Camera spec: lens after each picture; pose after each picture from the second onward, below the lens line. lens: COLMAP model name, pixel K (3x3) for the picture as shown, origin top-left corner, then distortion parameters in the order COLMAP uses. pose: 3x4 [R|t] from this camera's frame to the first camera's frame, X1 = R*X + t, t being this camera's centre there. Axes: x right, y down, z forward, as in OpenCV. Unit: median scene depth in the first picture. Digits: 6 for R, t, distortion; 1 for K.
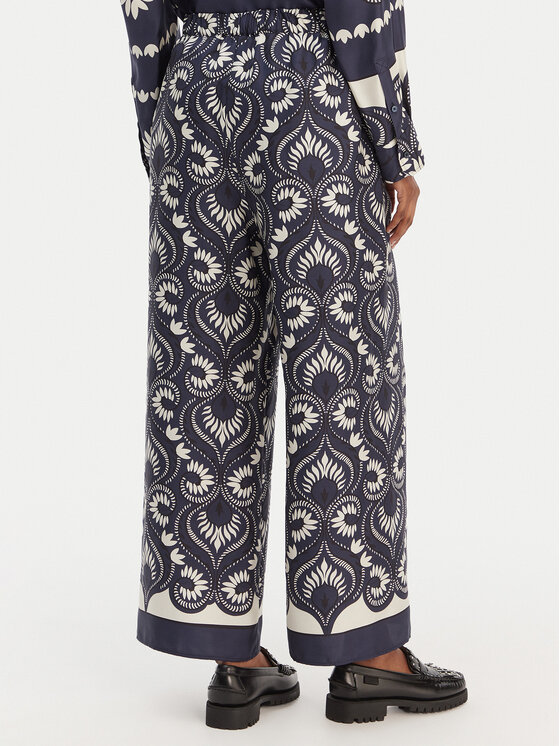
lens RADIAL K [[1554.3, 0, 333.9], [0, 1554.3, 397.2], [0, 0, 1]] dist [-0.000743, 0.000000]
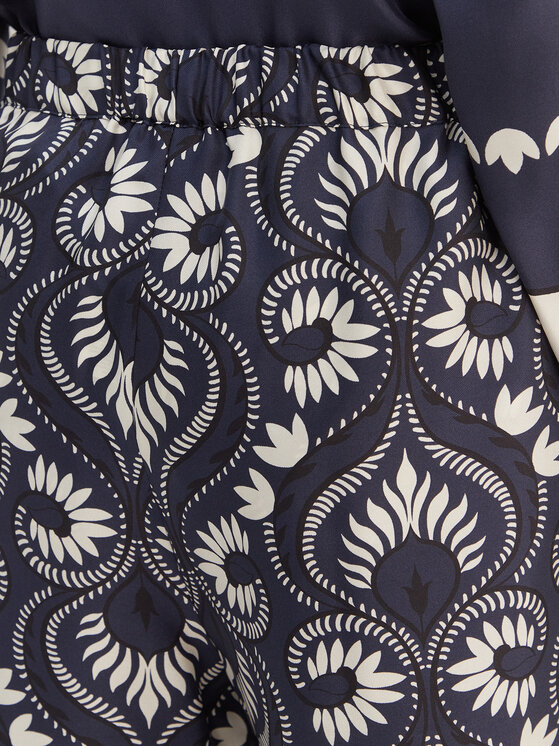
lens RADIAL K [[1668.7, 0, 252.3], [0, 1668.7, 378.0], [0, 0, 1]] dist [-0.063680, 0.000000]
pose [[0.999959, -0.005103, -0.007481, -0.043691], [0.005611, 0.997568, 0.069467, -0.207969], [0.007108, -0.069506, 0.997556, 0.671763]]
